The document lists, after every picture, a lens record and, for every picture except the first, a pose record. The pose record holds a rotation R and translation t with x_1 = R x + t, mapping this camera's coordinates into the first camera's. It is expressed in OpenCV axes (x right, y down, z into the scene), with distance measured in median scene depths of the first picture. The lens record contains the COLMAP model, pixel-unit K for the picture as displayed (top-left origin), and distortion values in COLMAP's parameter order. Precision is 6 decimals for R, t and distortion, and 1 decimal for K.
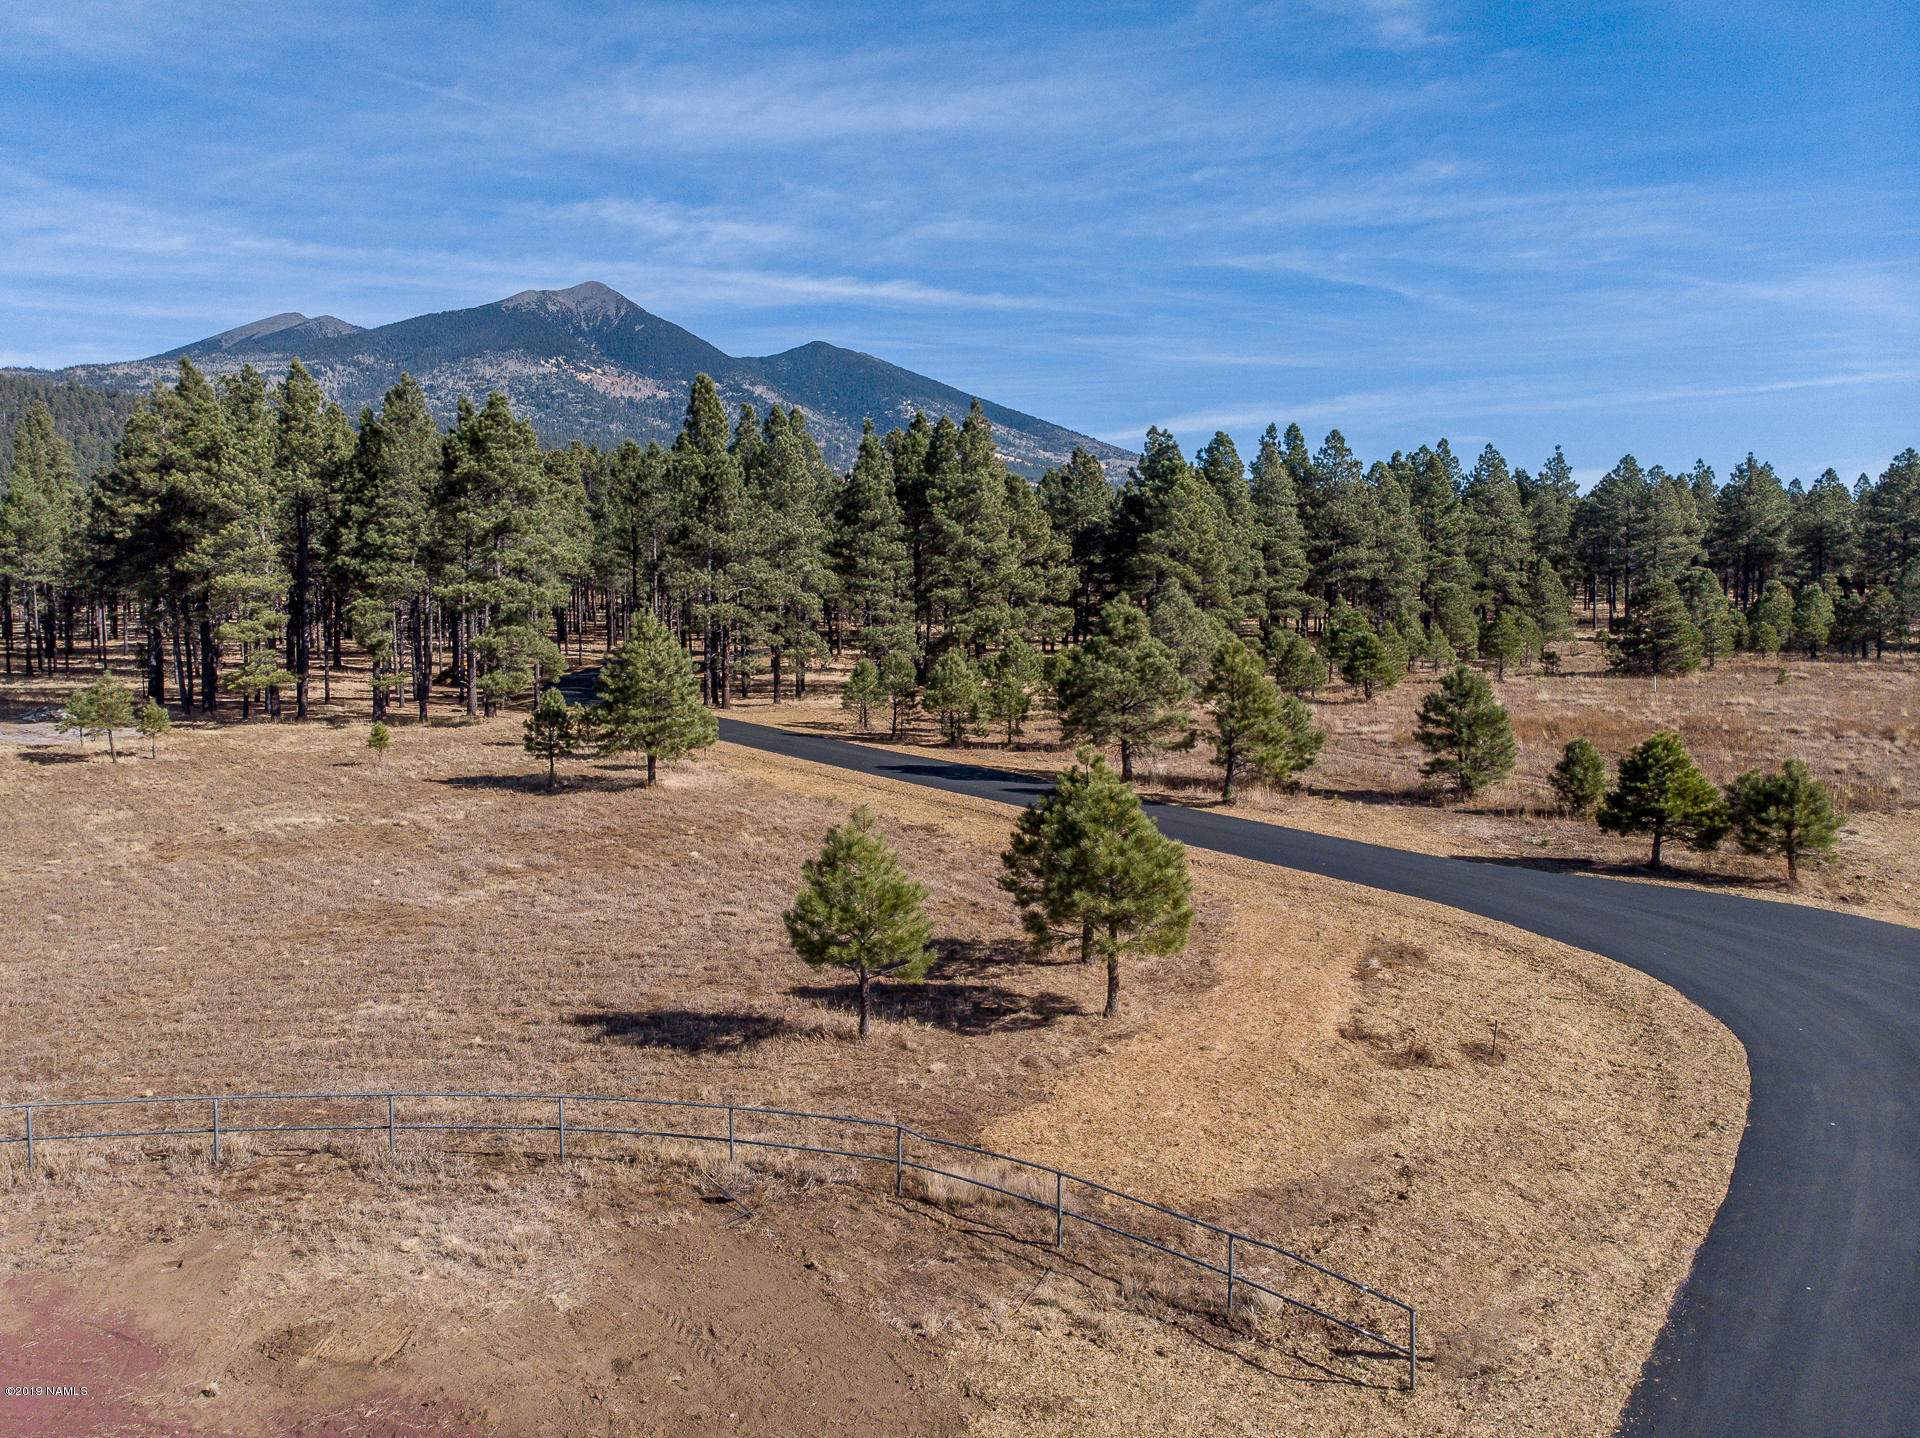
lens RADIAL K [[1407.8, 0, 960.3], [0, 1407.8, 699.6], [0, 0, 1]] dist [0.010336, 0.000754]
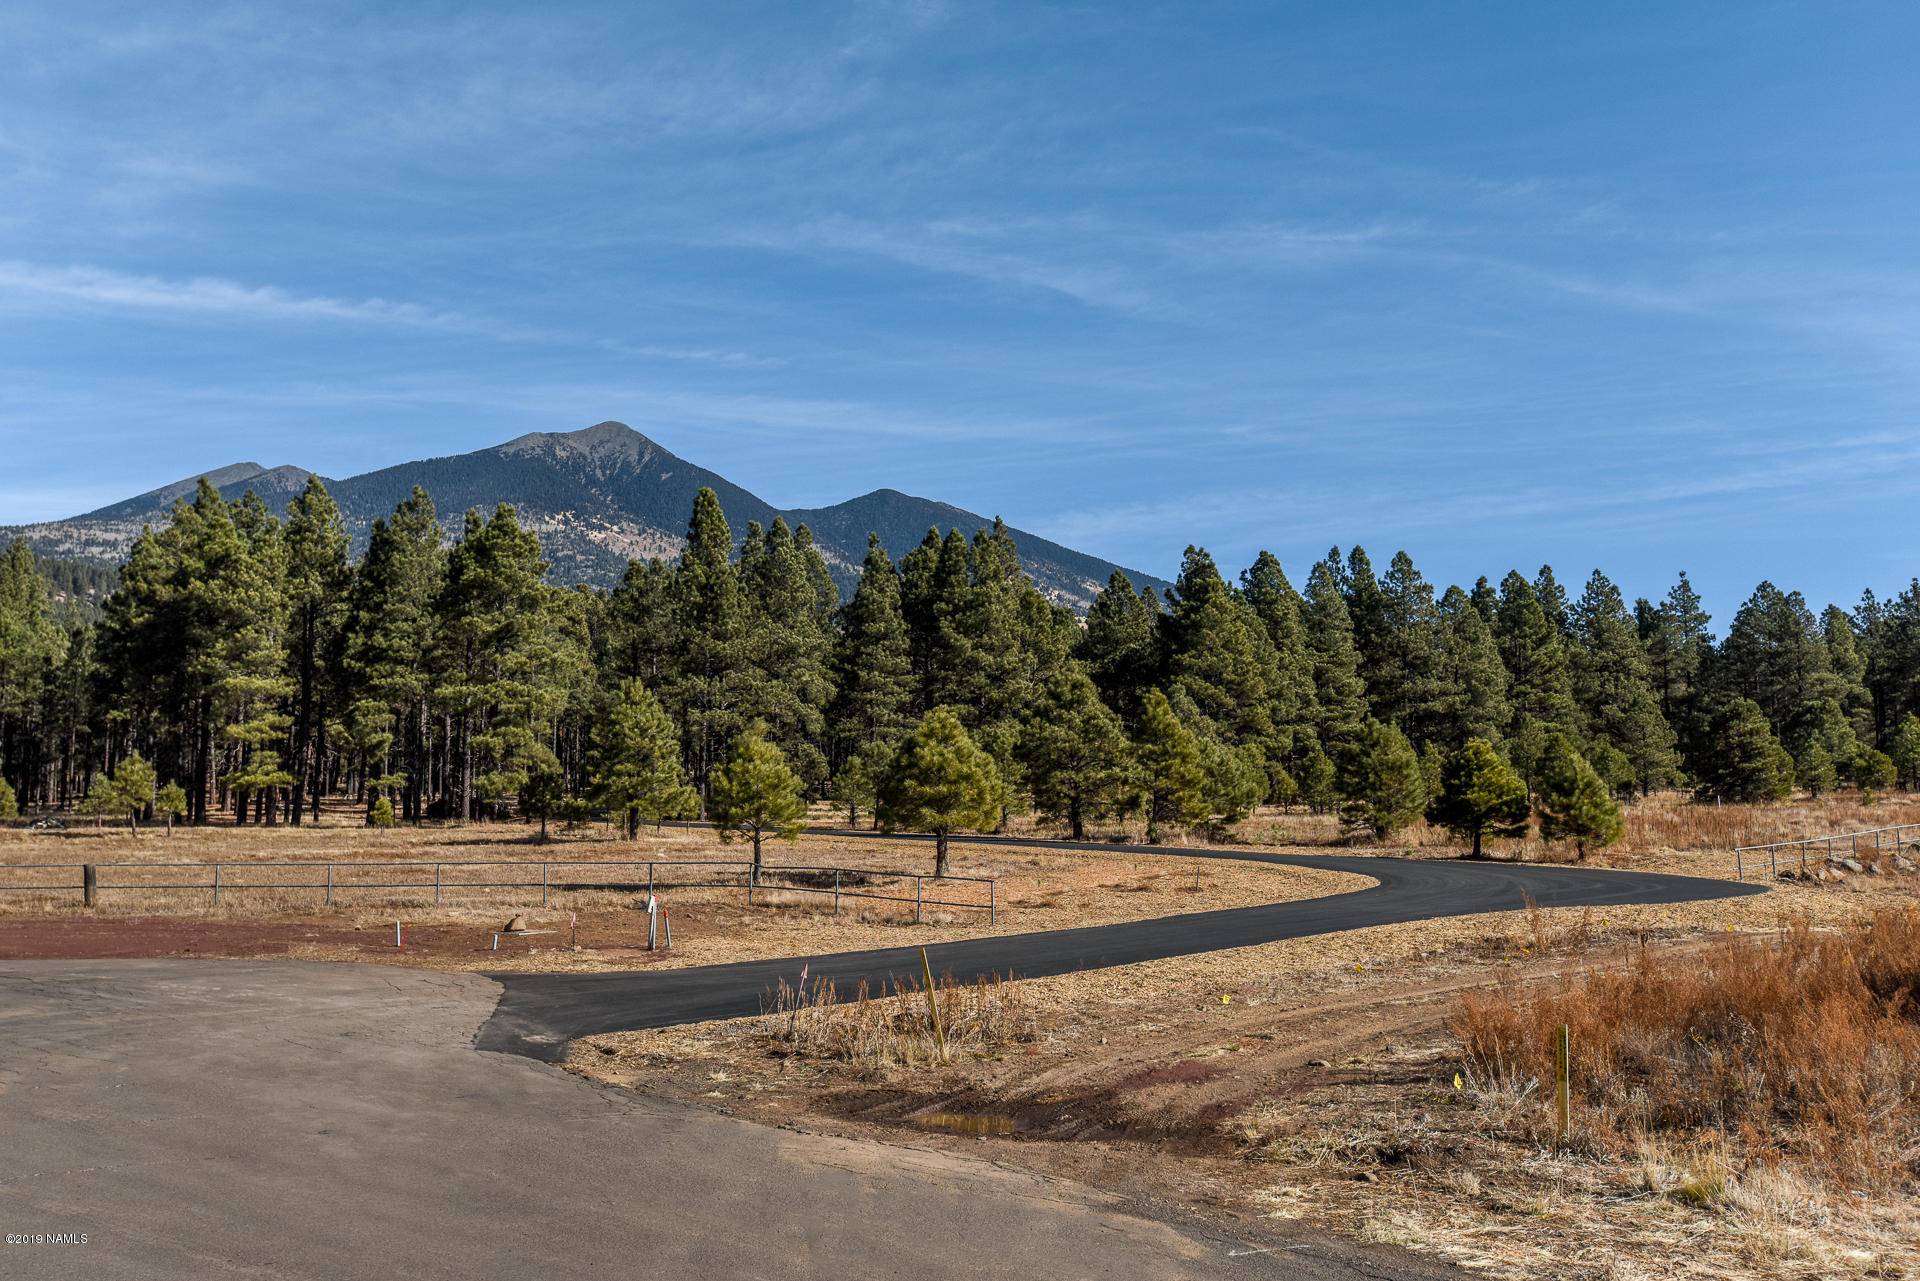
lens RADIAL K [[1813.6, 0, 960.0], [0, 1813.6, 640.5], [0, 0, 1]] dist [0.045976, 0.011325]
pose [[0.998281, -0.006804, -0.058214, 0.068188], [-0.002890, 0.986316, -0.164842, 0.083869], [0.058539, 0.164726, 0.984601, -0.230906]]
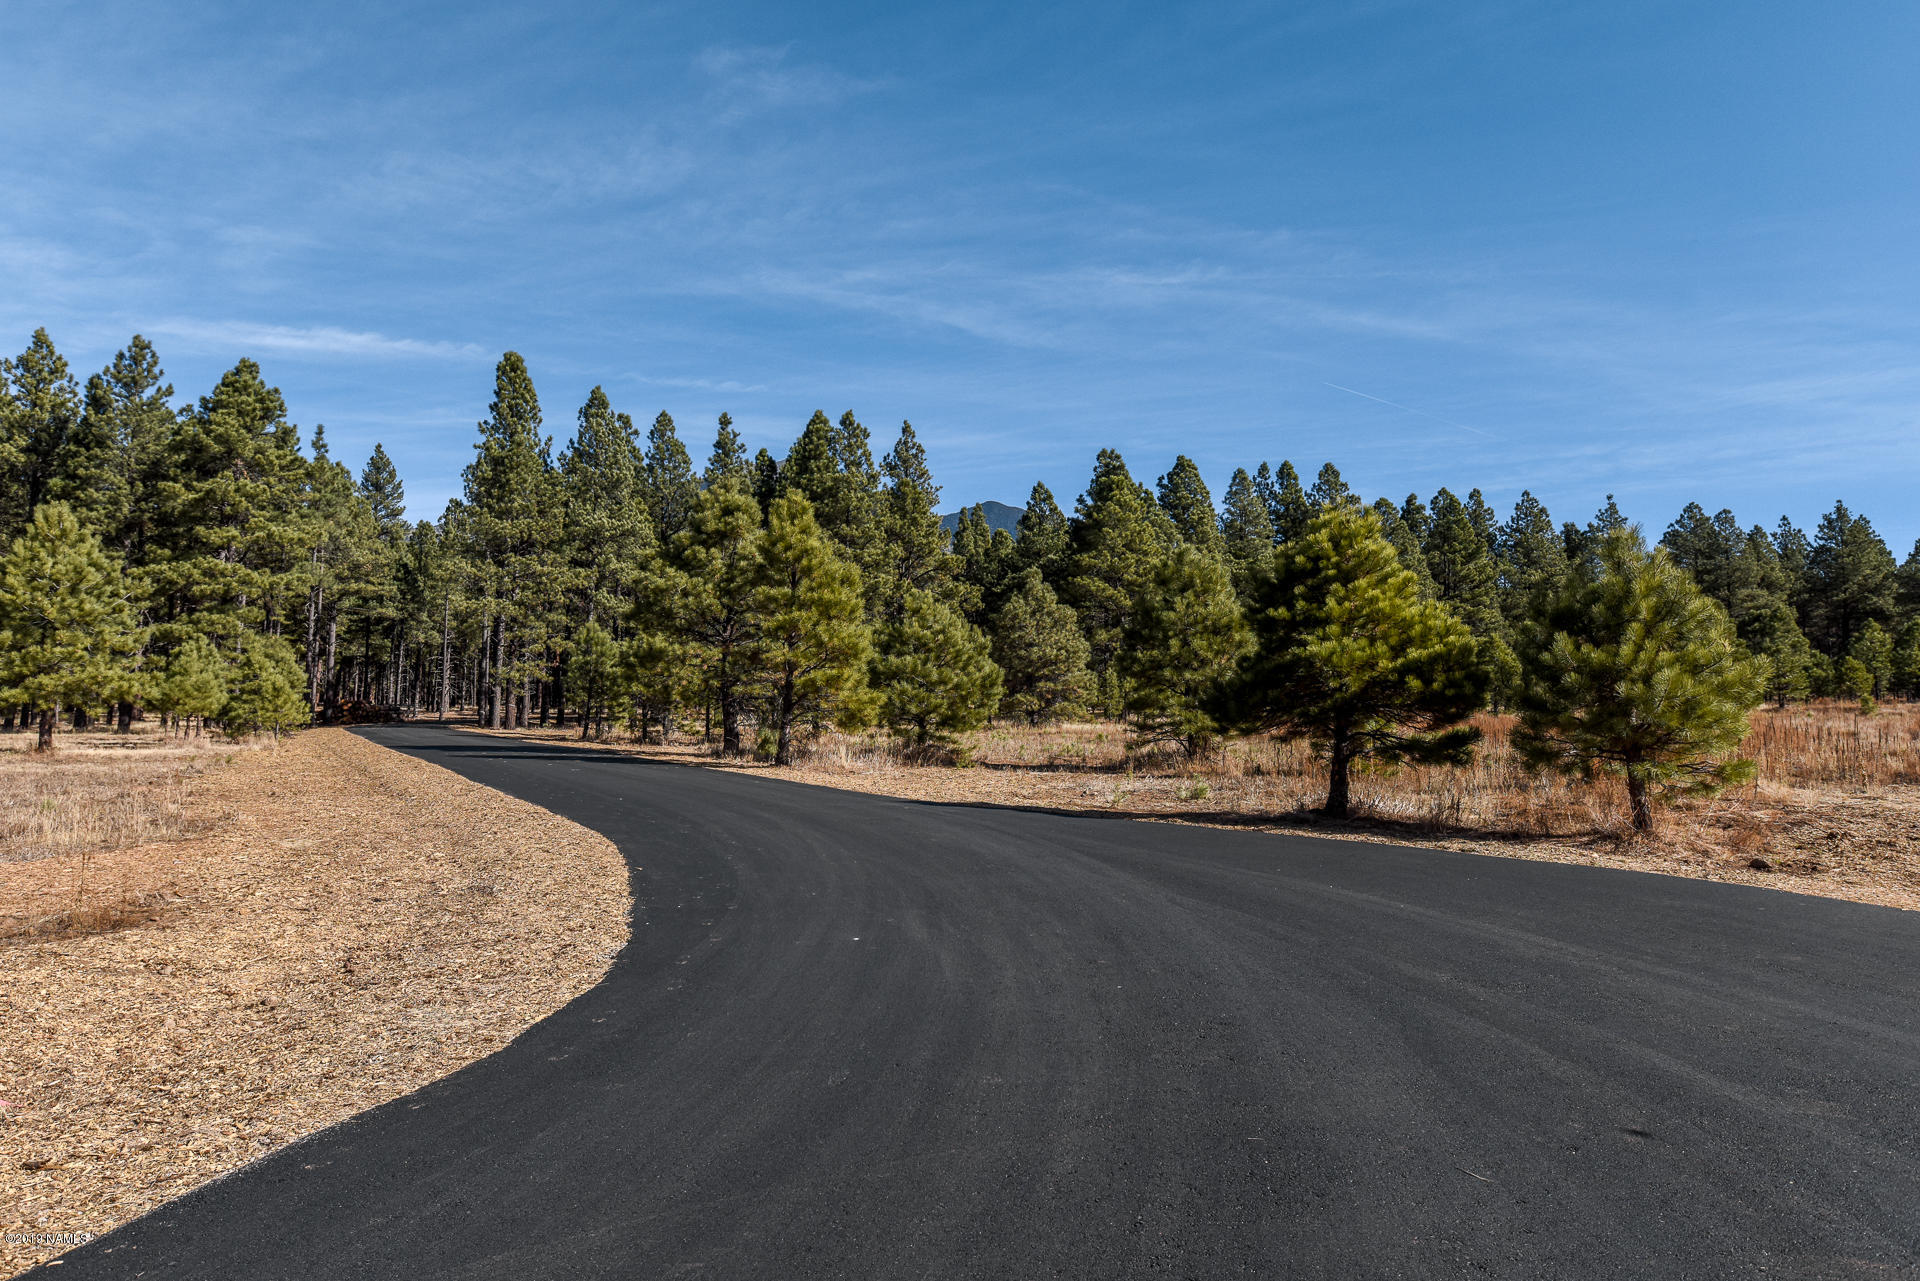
lens RADIAL K [[1263.7, 0, 960.0], [0, 1263.7, 640.5], [0, 0, 1]] dist [0.033611, -0.034871]
pose [[0.991936, -0.005552, -0.126617, 0.185622], [-0.012277, 0.990133, -0.139591, 0.053564], [0.126143, 0.140020, 0.982081, 0.257140]]
